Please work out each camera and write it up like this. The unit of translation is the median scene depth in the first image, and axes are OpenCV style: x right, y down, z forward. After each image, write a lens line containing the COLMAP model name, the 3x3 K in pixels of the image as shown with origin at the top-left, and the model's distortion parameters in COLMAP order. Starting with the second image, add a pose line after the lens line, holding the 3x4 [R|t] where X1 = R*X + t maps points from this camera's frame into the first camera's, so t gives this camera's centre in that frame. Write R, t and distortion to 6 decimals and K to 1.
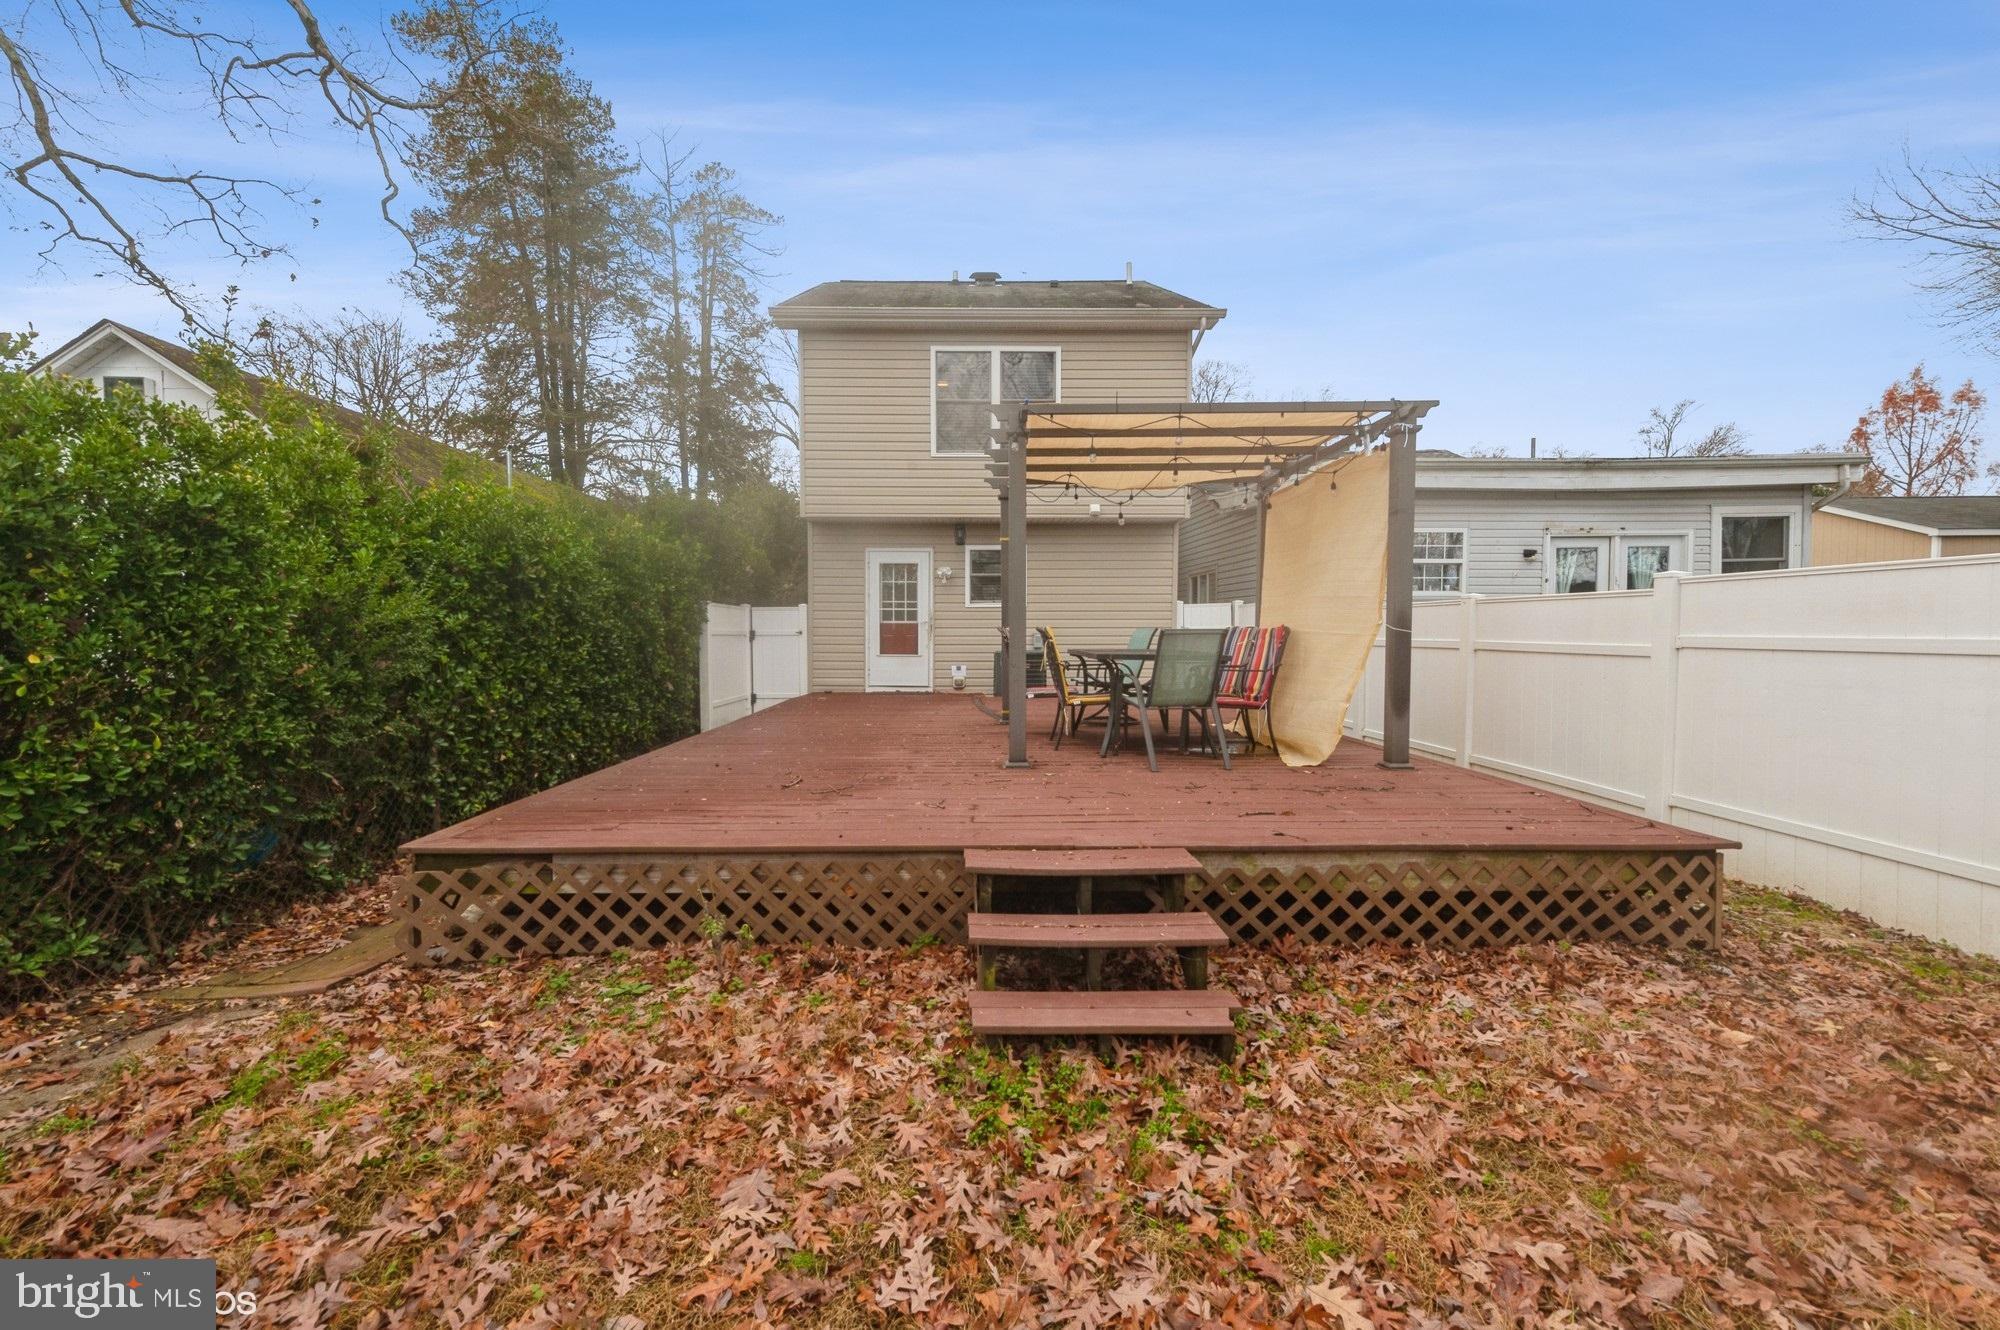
lens RADIAL K [[789.5, 0, 972.6], [0, 789.5, 675.4], [0, 0, 1]] dist [0.010724, -0.003799]
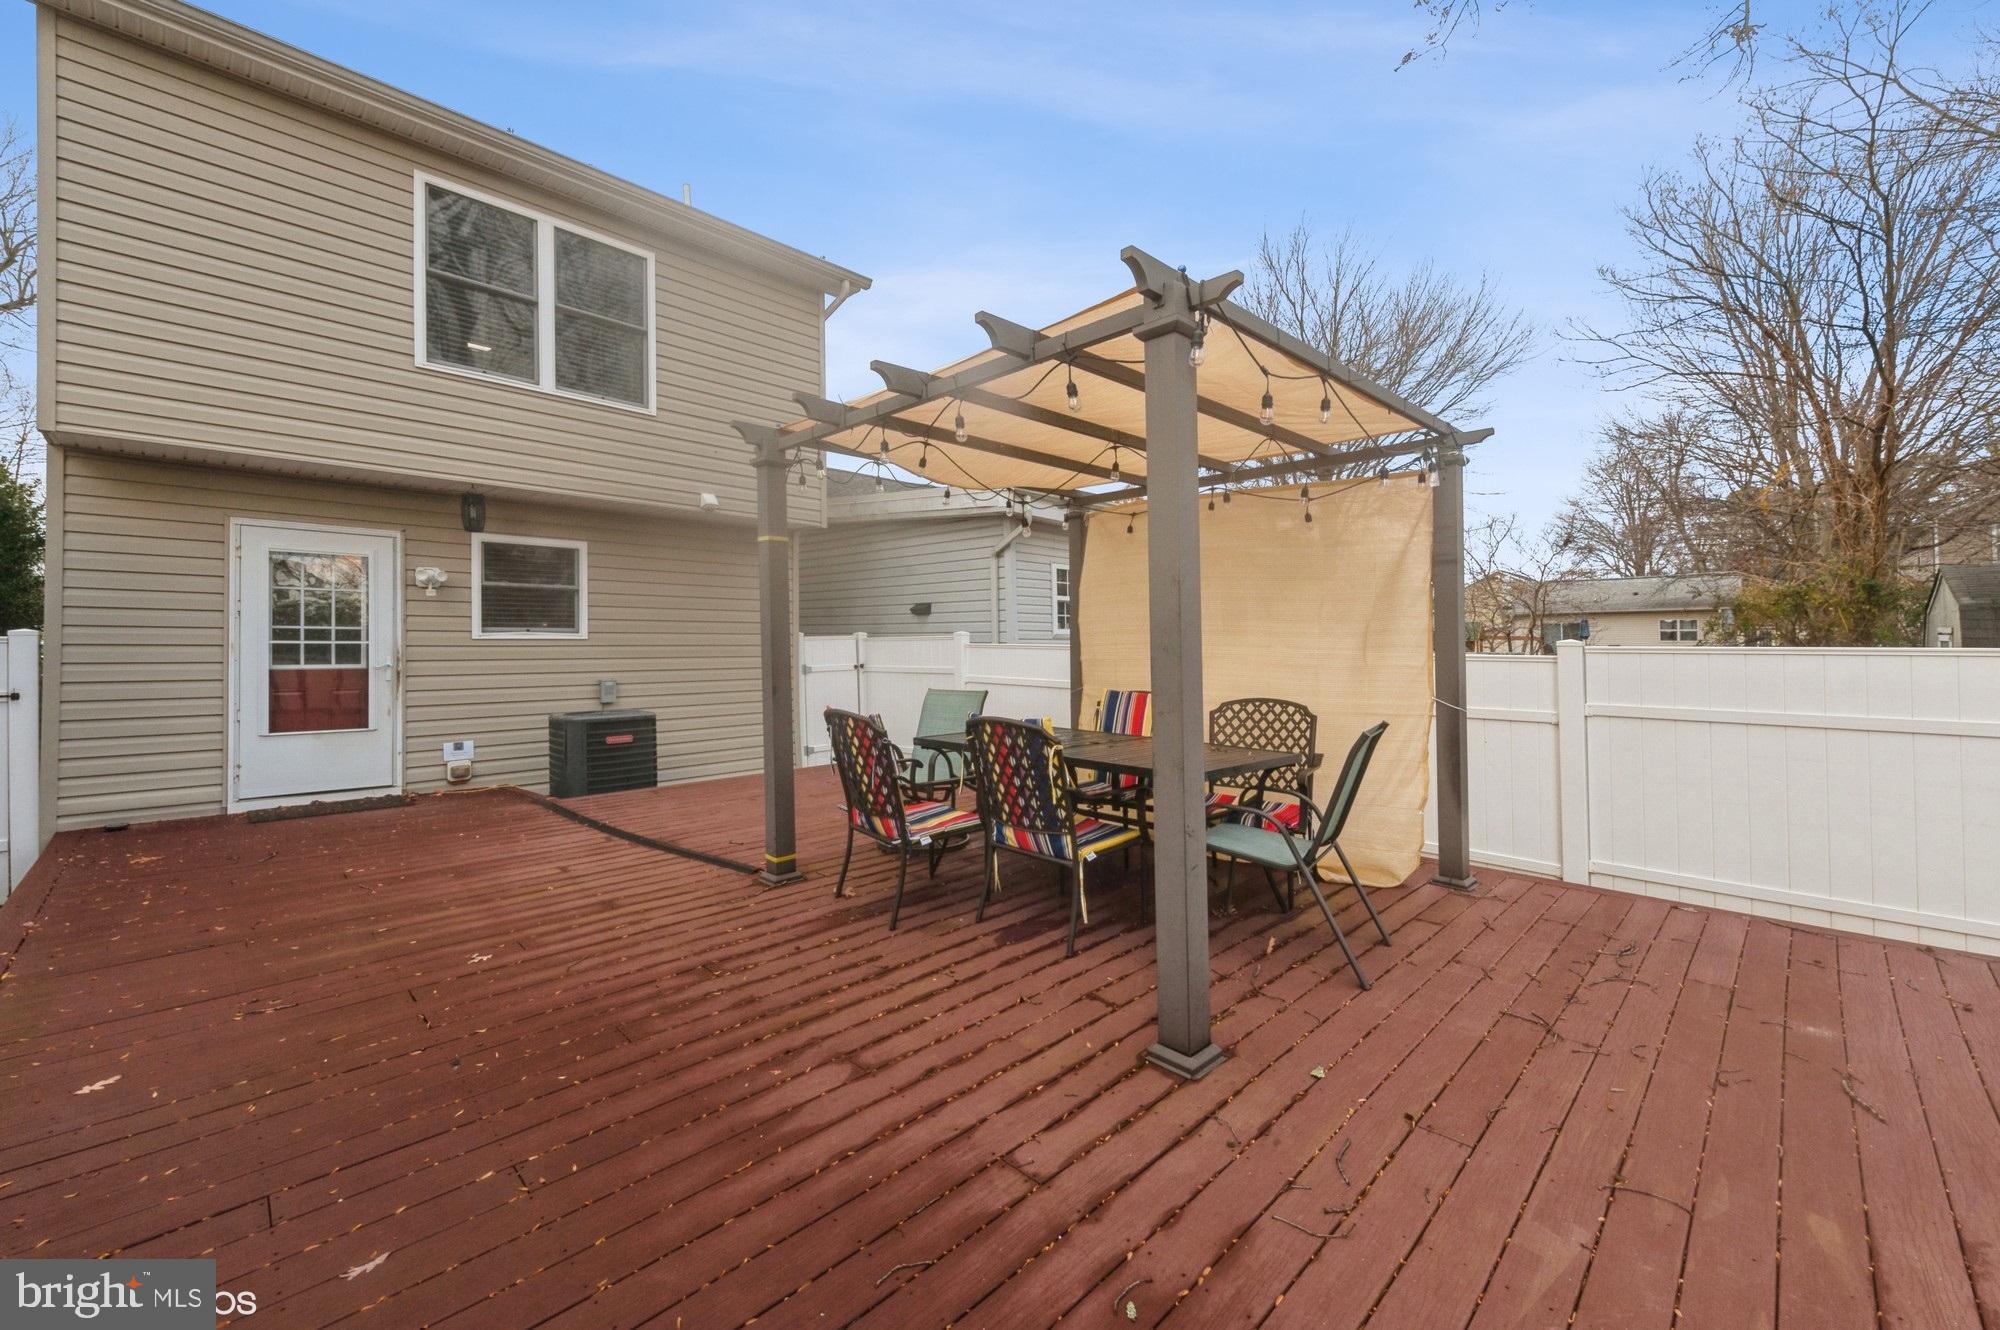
lens RADIAL K [[789.5, 0, 996.5], [0, 789.5, 642.6], [0, 0, 1]] dist [0.010724, -0.003799]
pose [[0.708380, 0.003085, 0.705825, -0.156619], [0.037884, 0.998383, -0.042384, -0.048232], [-0.704814, 0.056763, 0.707117, 0.344028]]
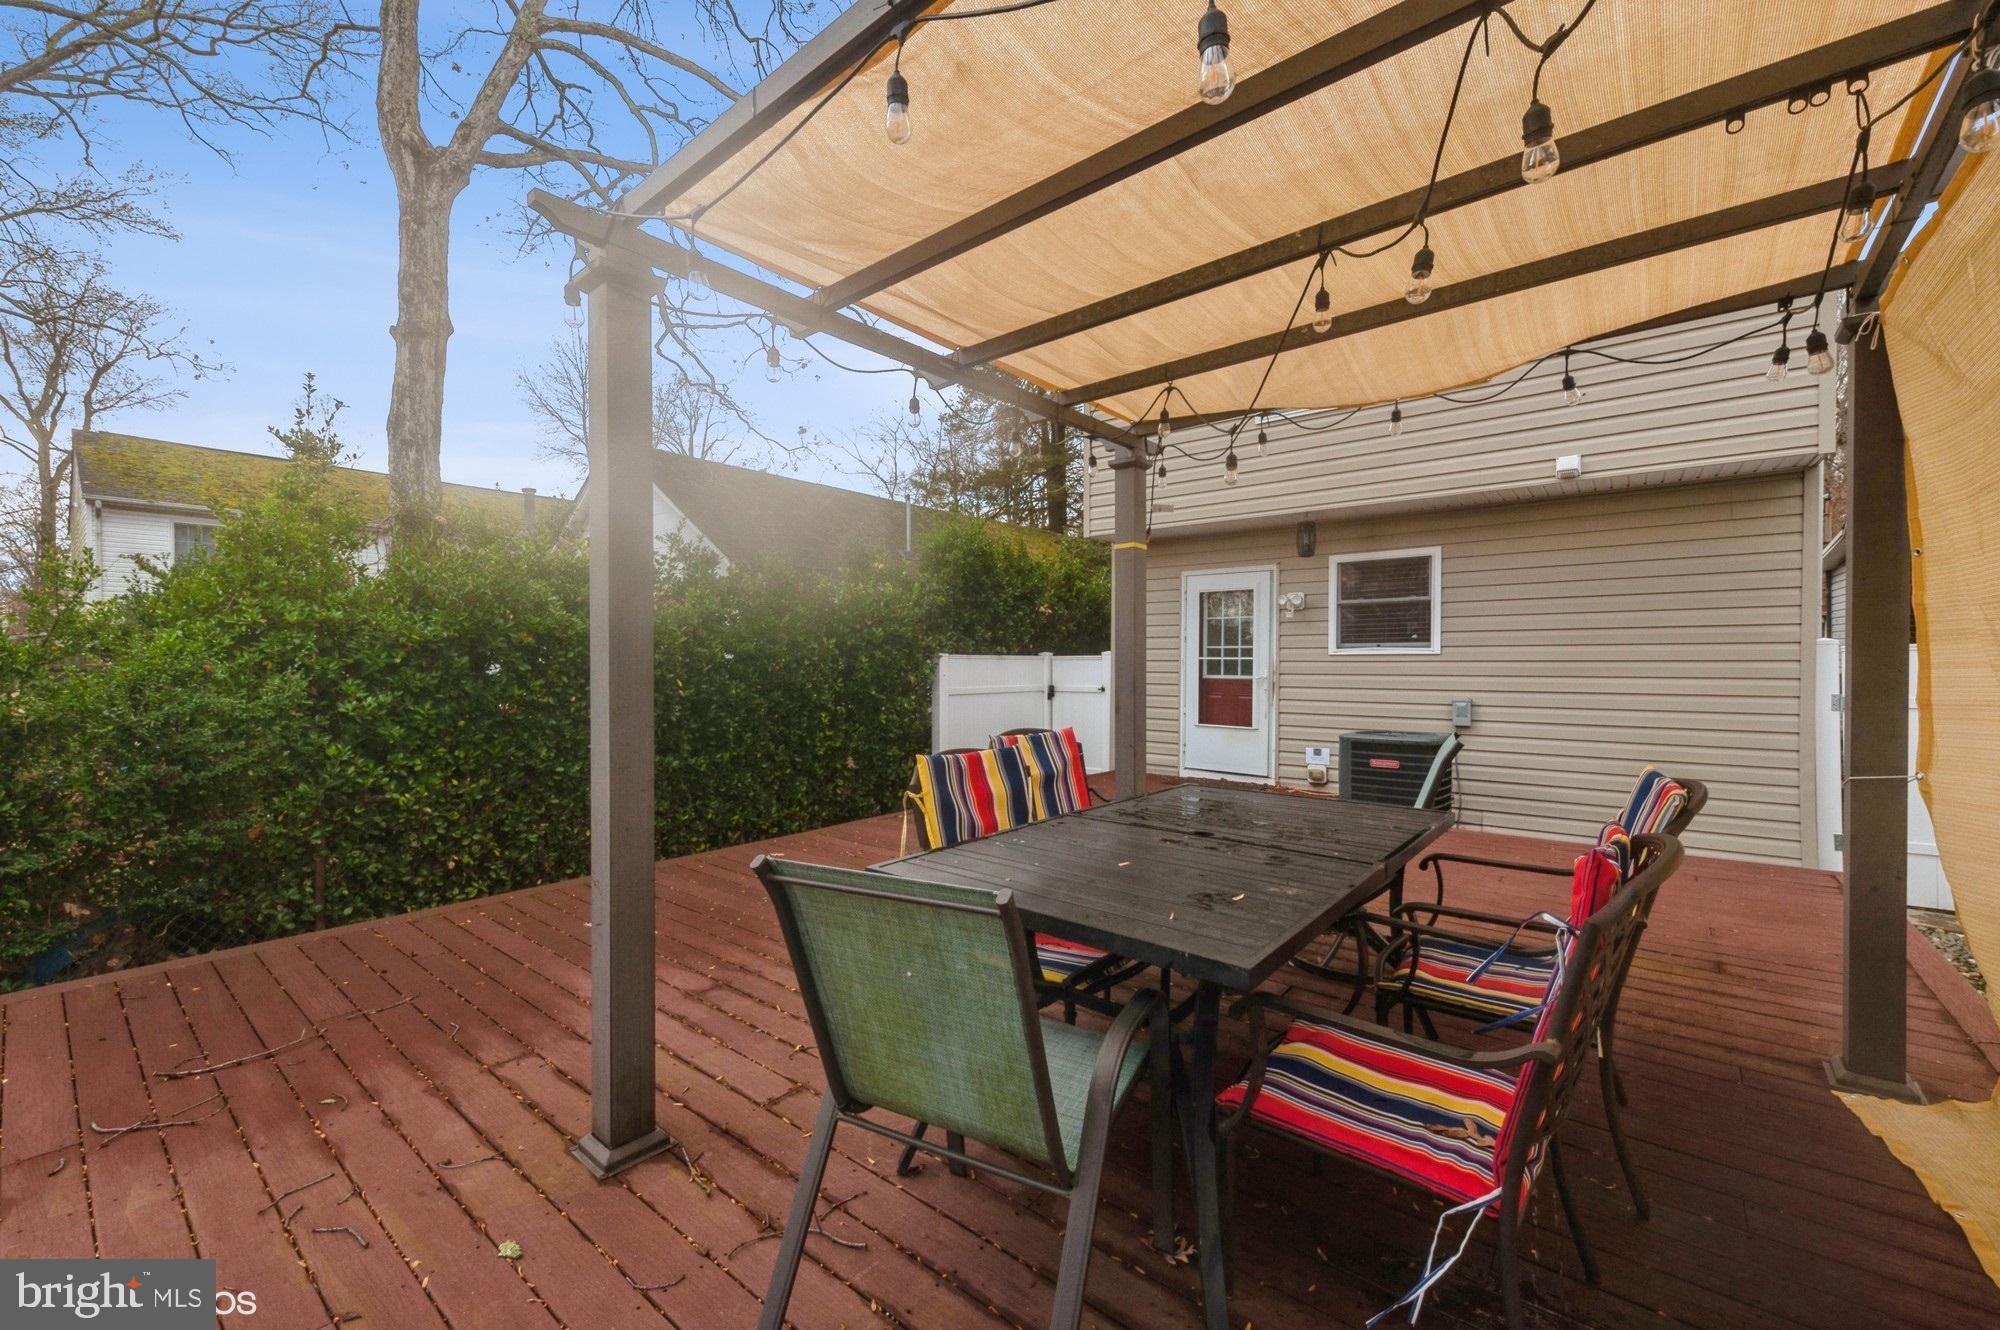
lens RADIAL K [[789.5, 0, 986.0], [0, 789.5, 663.8], [0, 0, 1]] dist [0.010724, -0.003799]
pose [[0.771167, 0.002392, -0.636628, 0.191956], [-0.034154, 0.998708, -0.037620, -0.050031], [0.635716, 0.050754, 0.770253, 0.372049]]
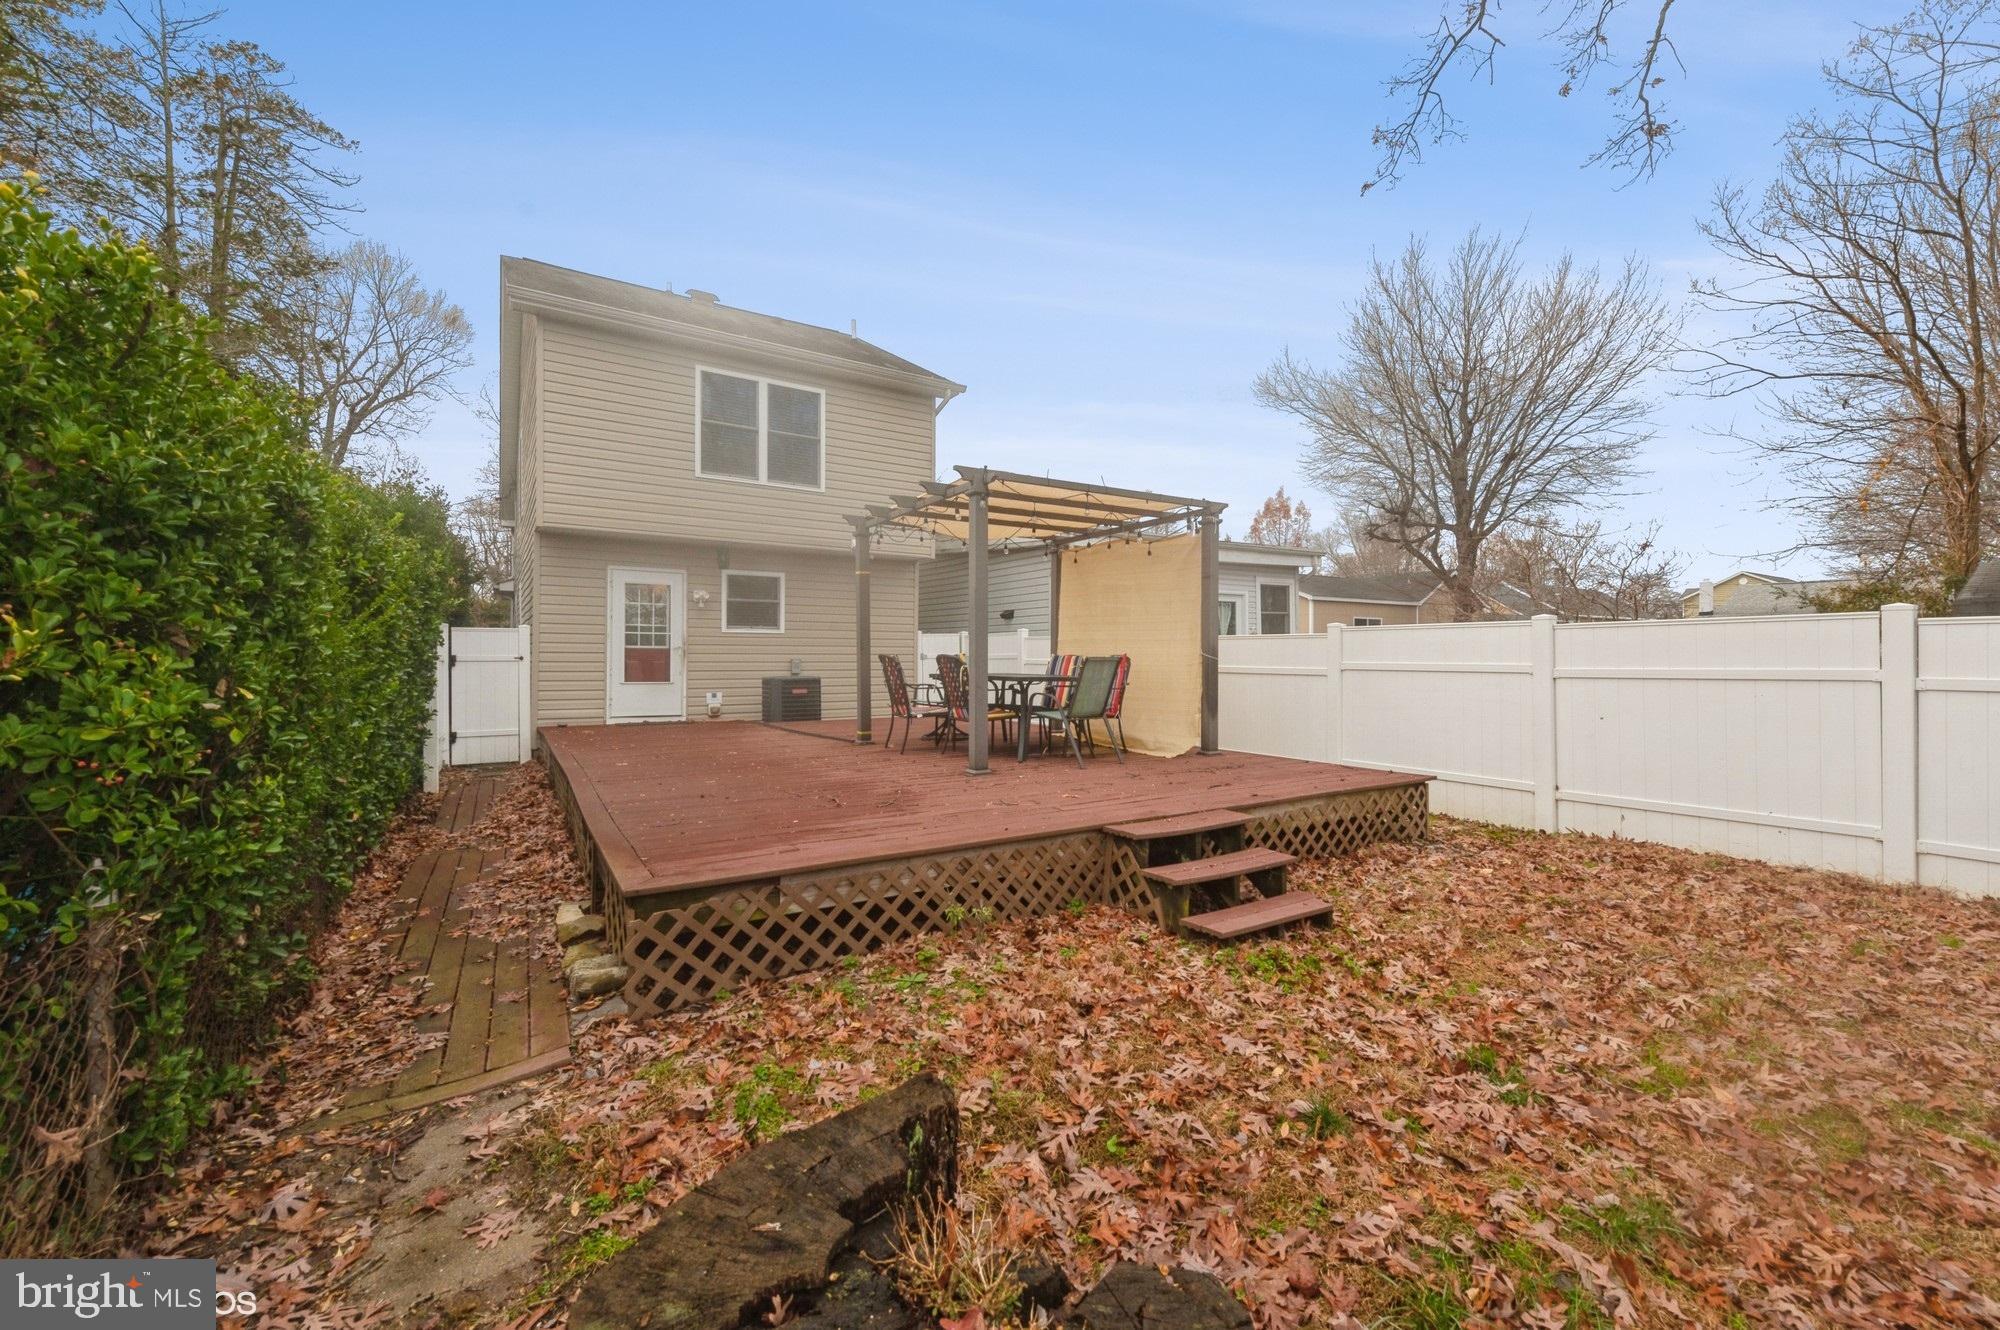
lens RADIAL K [[789.5, 0, 1004.0], [0, 789.5, 658.5], [0, 0, 1]] dist [0.010724, -0.003799]
pose [[0.849583, 0.003463, 0.527443, -0.243449], [0.025598, 0.998529, -0.047788, 0.000909], [-0.526833, 0.054101, 0.848245, -0.007904]]
